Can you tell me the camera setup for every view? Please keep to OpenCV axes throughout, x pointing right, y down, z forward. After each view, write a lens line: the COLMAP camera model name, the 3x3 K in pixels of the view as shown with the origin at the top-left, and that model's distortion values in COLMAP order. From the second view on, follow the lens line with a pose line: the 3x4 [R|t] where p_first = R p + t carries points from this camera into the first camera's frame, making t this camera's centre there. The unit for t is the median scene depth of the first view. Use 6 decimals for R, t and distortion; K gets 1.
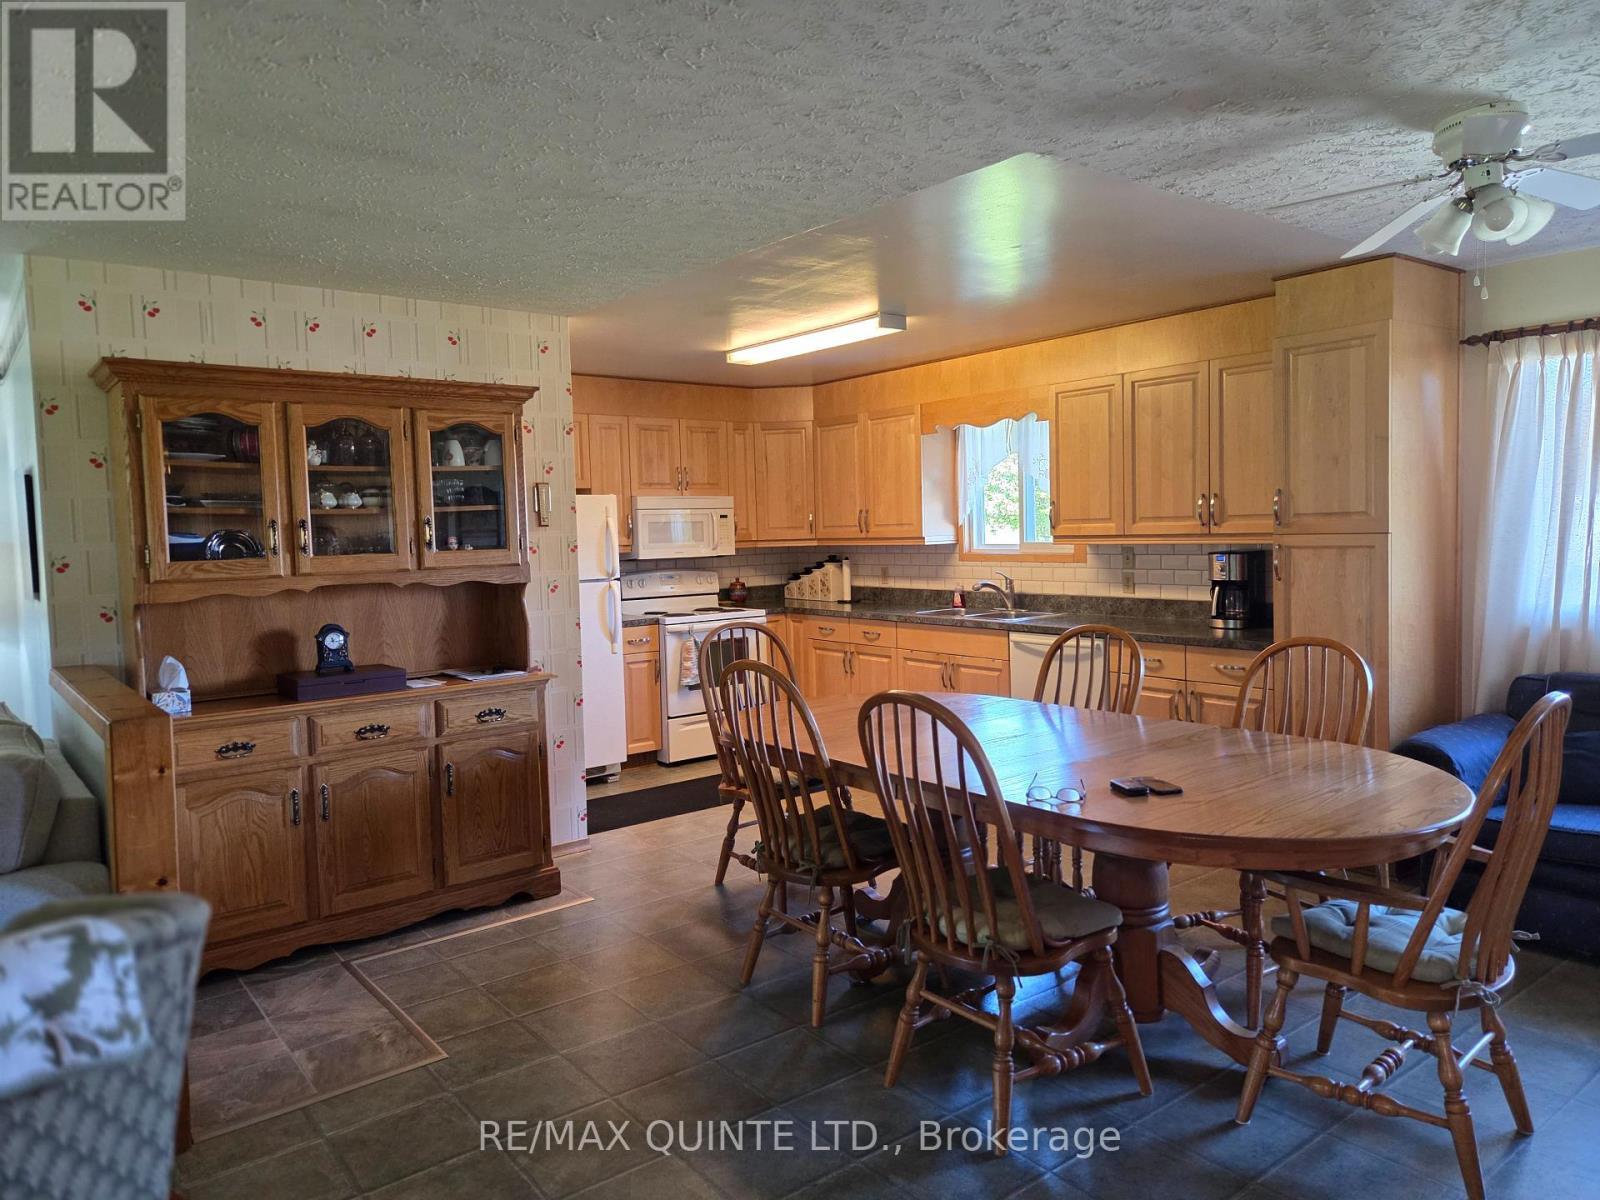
lens RADIAL K [[1082.6, 0, 800.1], [0, 1082.6, 583.7], [0, 0, 1]] dist [0.091387, -0.070809]
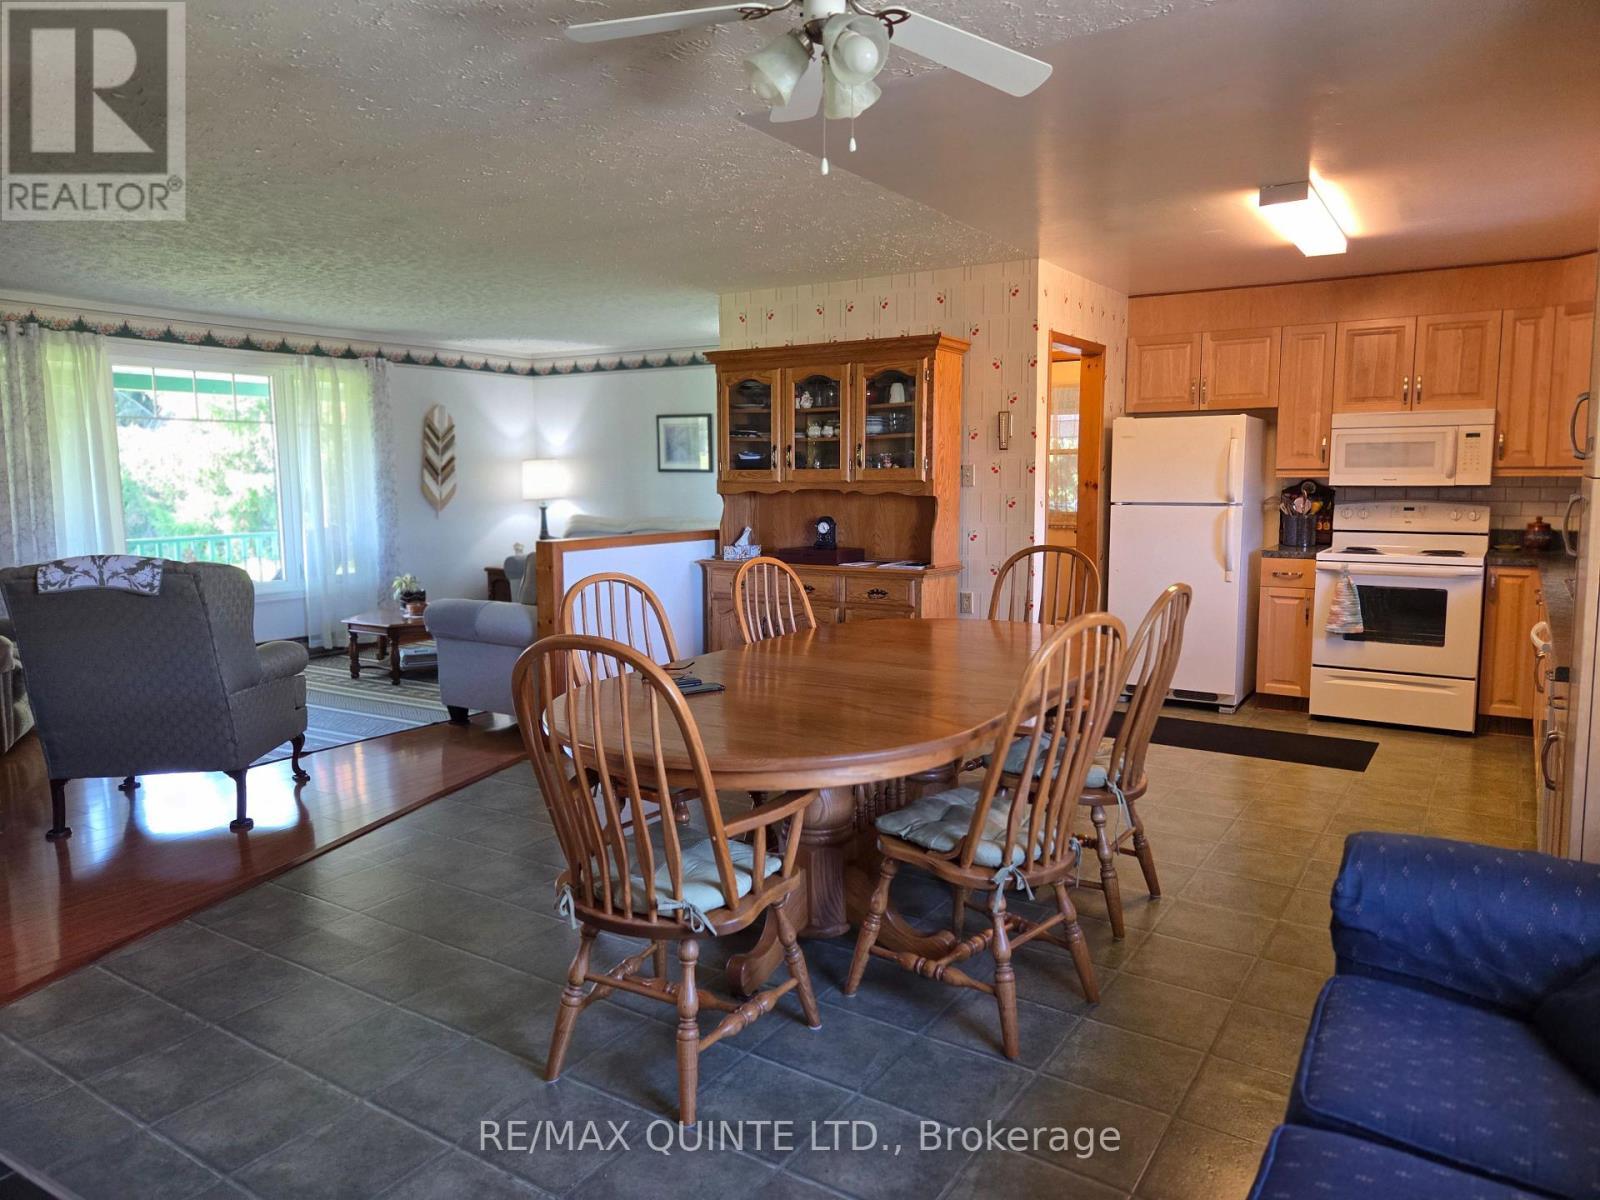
lens RADIAL K [[1082.6, 0, 800.1], [0, 1082.6, 583.7], [0, 0, 1]] dist [0.091387, -0.070809]
pose [[0.323249, 0.123056, -0.938279, 0.896147], [-0.052889, 0.992309, 0.111921, -0.032868], [0.944835, 0.013446, 0.327271, 0.470295]]
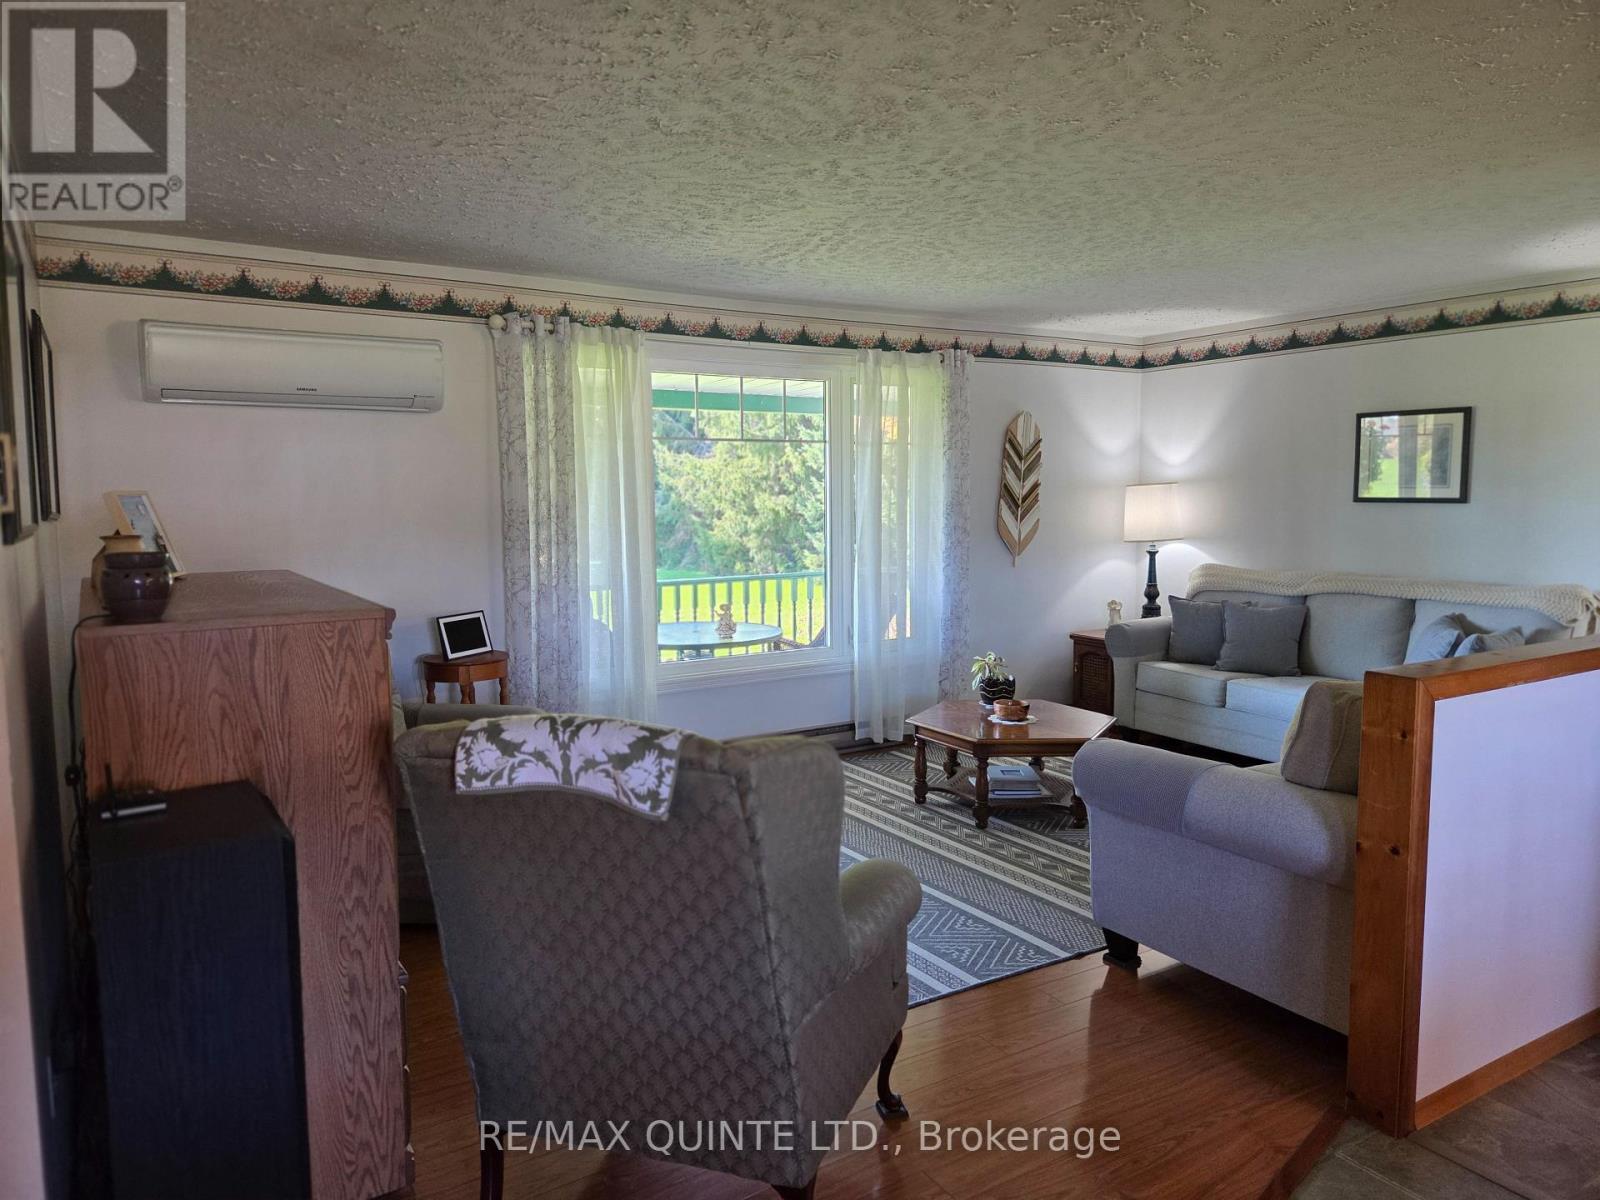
lens RADIAL K [[1082.6, 0, 800.1], [0, 1082.6, 583.7], [0, 0, 1]] dist [0.091387, -0.070809]
pose [[-0.103983, 0.111870, -0.988267, 0.232101], [-0.043008, 0.992219, 0.116842, -0.027341], [0.993649, 0.054653, -0.098363, 0.348959]]
